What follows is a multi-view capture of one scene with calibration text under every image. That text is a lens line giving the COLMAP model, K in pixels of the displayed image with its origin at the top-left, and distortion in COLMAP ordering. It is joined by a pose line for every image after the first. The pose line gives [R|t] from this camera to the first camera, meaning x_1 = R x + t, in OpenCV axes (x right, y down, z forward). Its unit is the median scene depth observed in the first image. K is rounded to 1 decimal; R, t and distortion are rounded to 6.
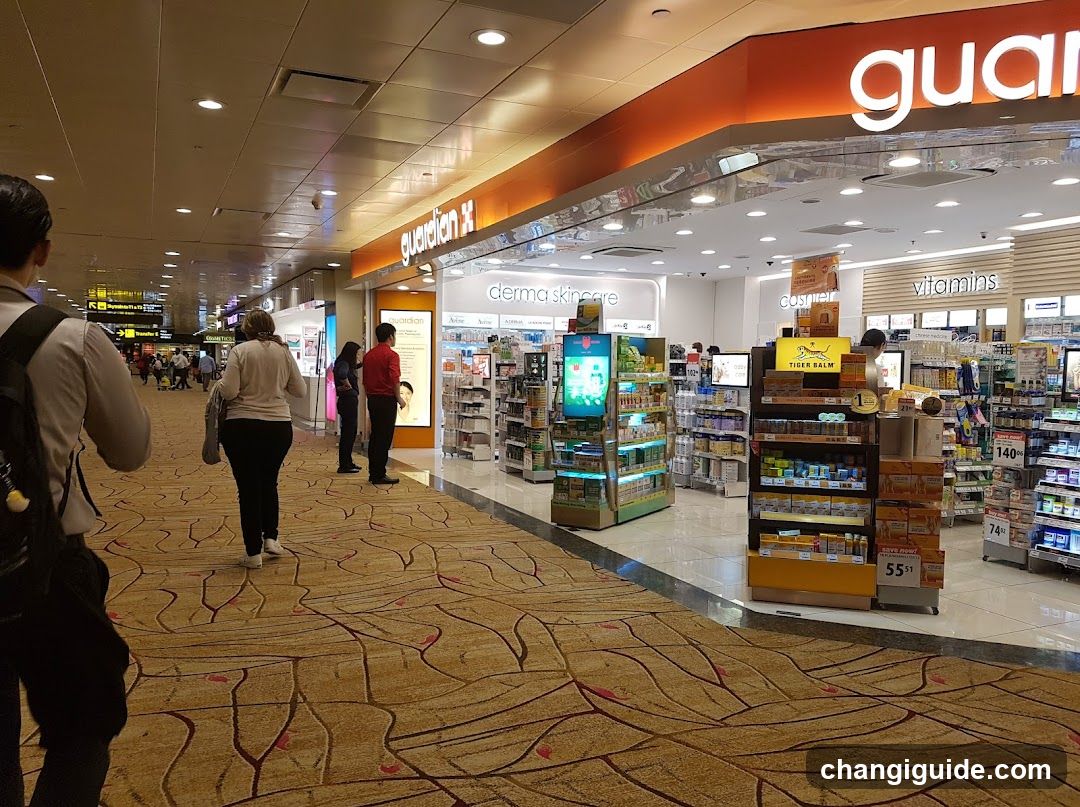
lens RADIAL K [[806.8, 0, 540.0], [0, 806.8, 403.5], [0, 0, 1]] dist [0.058171, -0.001168]
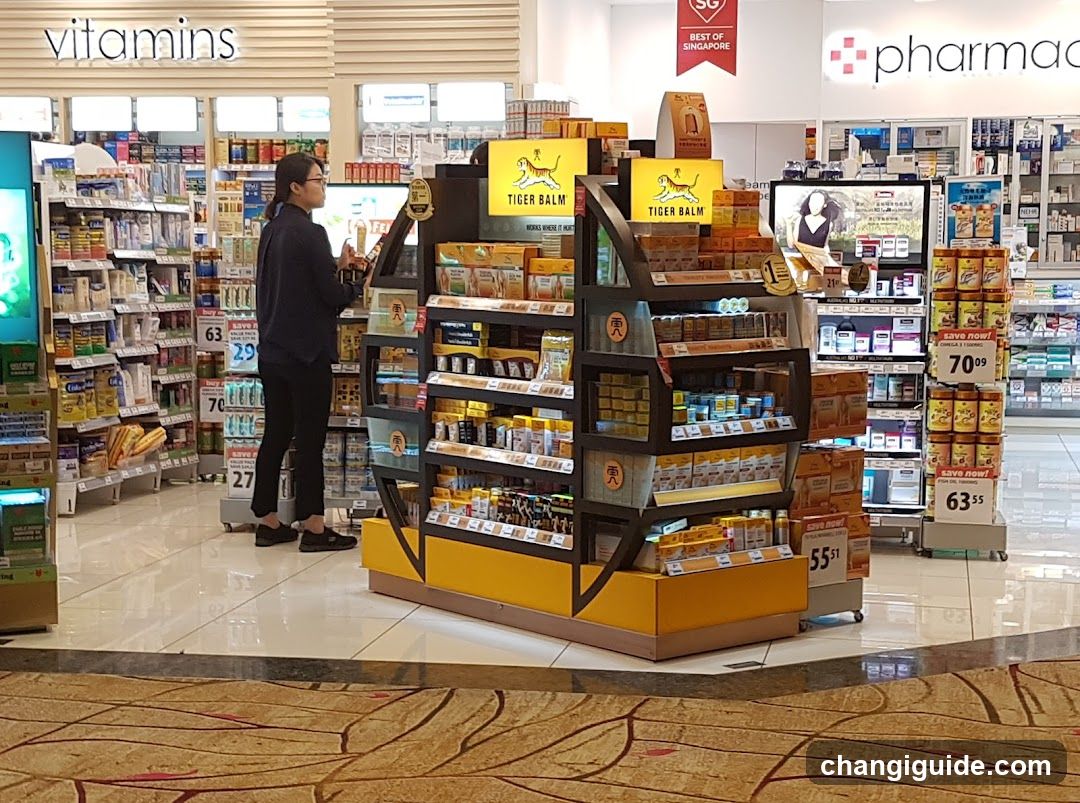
lens RADIAL K [[1936.7, 0, 540.0], [0, 1936.7, 401.5], [0, 0, 1]] dist [0.146039, 0.084297]
pose [[0.592405, -0.087982, 0.800822, -0.758761], [0.047618, 0.996105, 0.074212, -0.021669], [-0.804232, -0.005830, 0.594287, 0.313774]]
